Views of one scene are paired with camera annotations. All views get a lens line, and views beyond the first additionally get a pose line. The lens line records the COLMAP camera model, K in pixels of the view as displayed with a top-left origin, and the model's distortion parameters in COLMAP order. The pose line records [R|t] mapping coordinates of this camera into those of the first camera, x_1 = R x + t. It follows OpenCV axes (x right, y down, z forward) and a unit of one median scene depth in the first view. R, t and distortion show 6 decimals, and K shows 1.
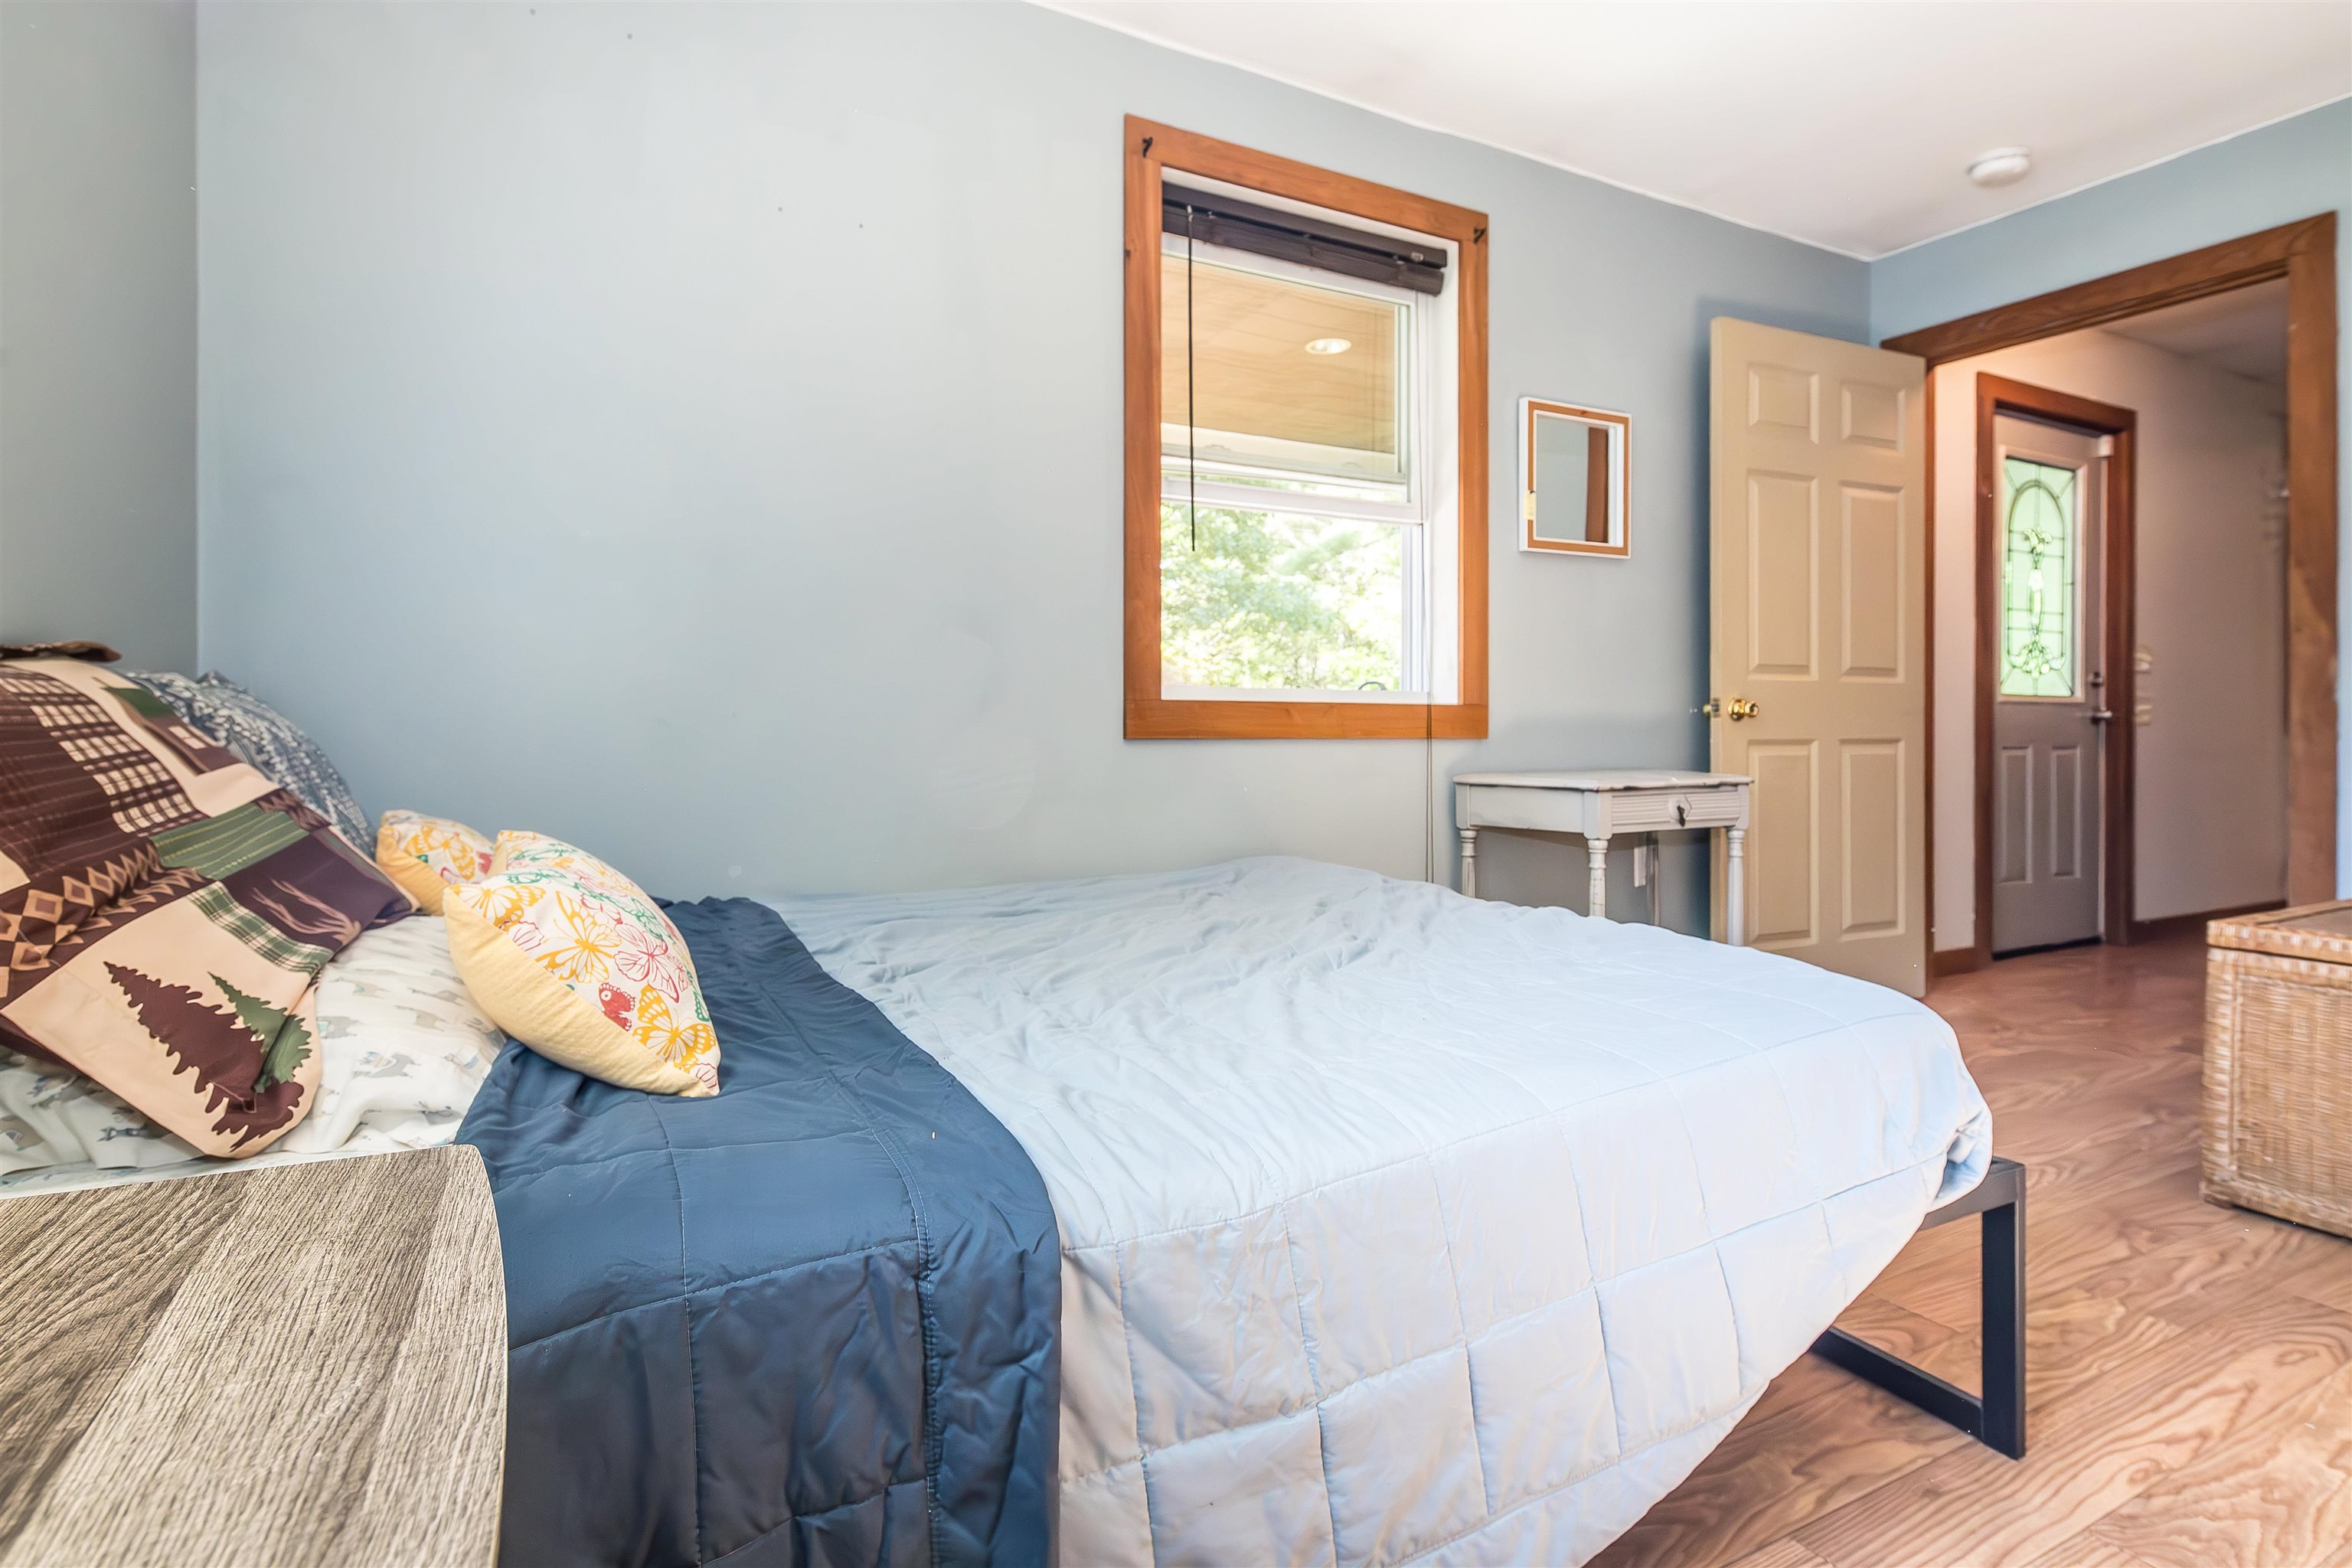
lens RADIAL K [[1162.1, 0, 1159.5], [0, 1162.1, 743.6], [0, 0, 1]] dist [0.006573, -0.002580]
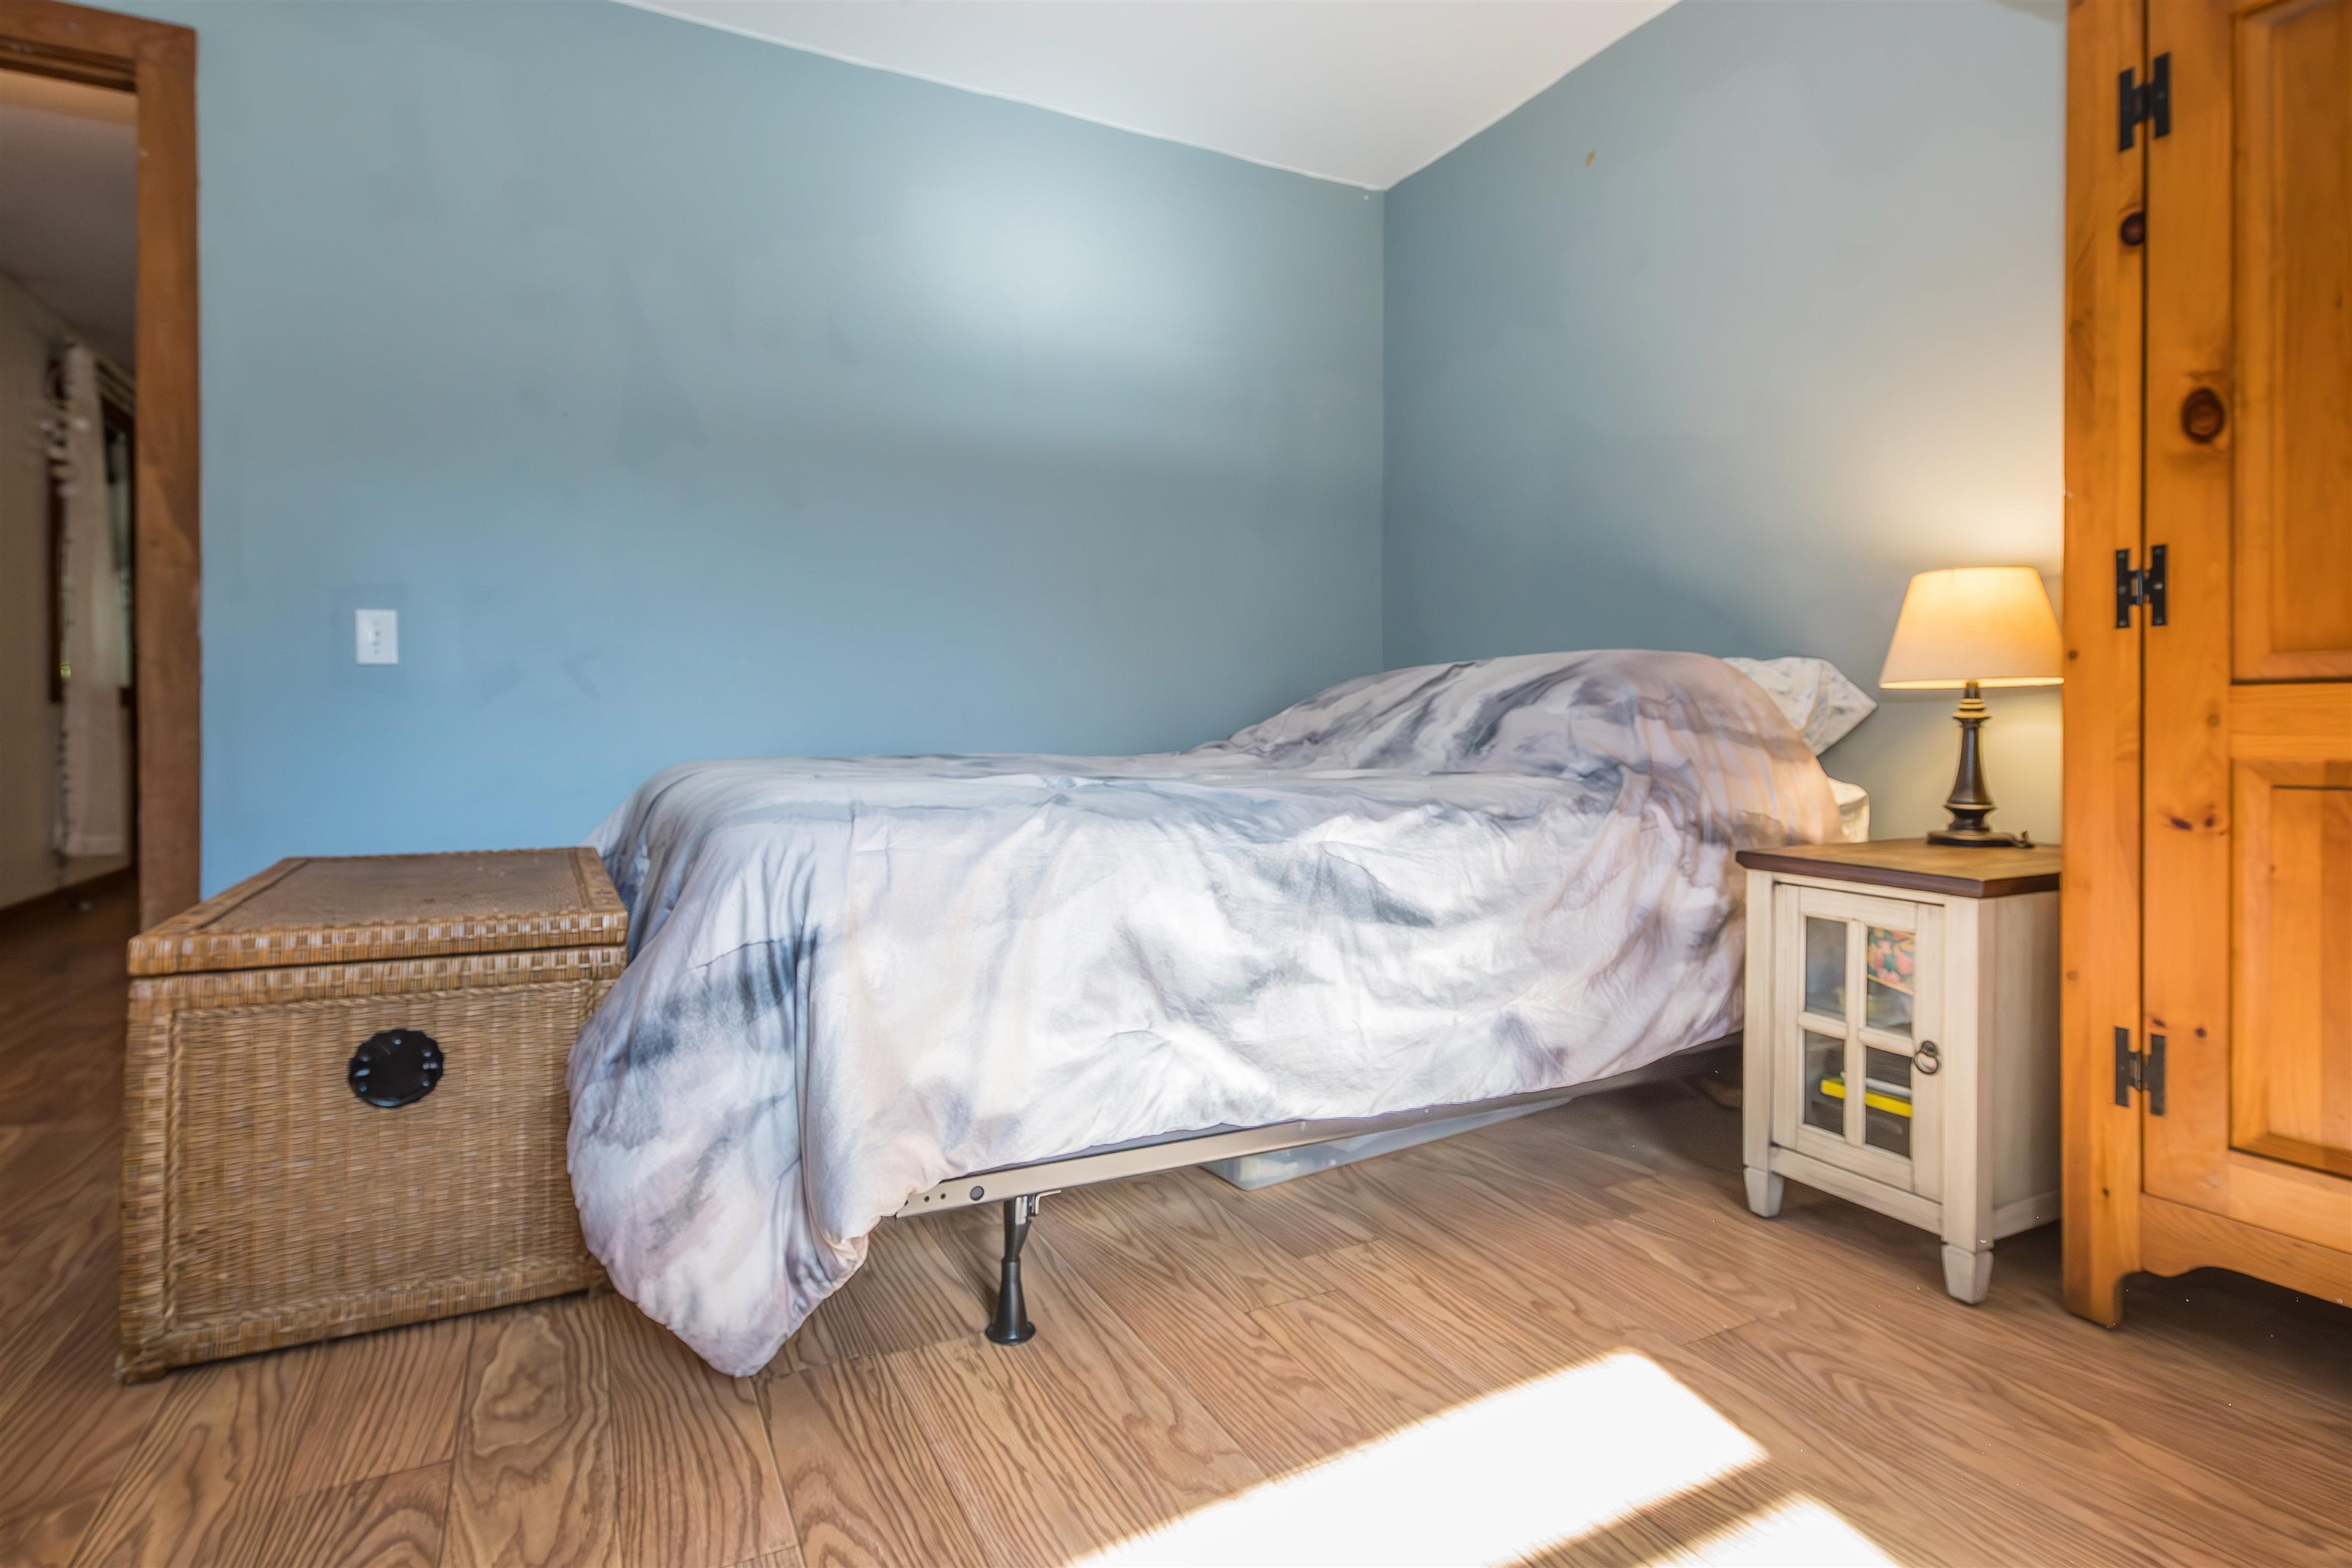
lens RADIAL K [[1162.1, 0, 1213.2], [0, 1162.1, 723.8], [0, 0, 1]] dist [0.006573, -0.002580]
pose [[-0.009074, 0.000291, 0.999959, 0.271539], [0.008269, 0.999966, -0.000216, 0.042311], [-0.999925, 0.008266, -0.009076, 0.430857]]
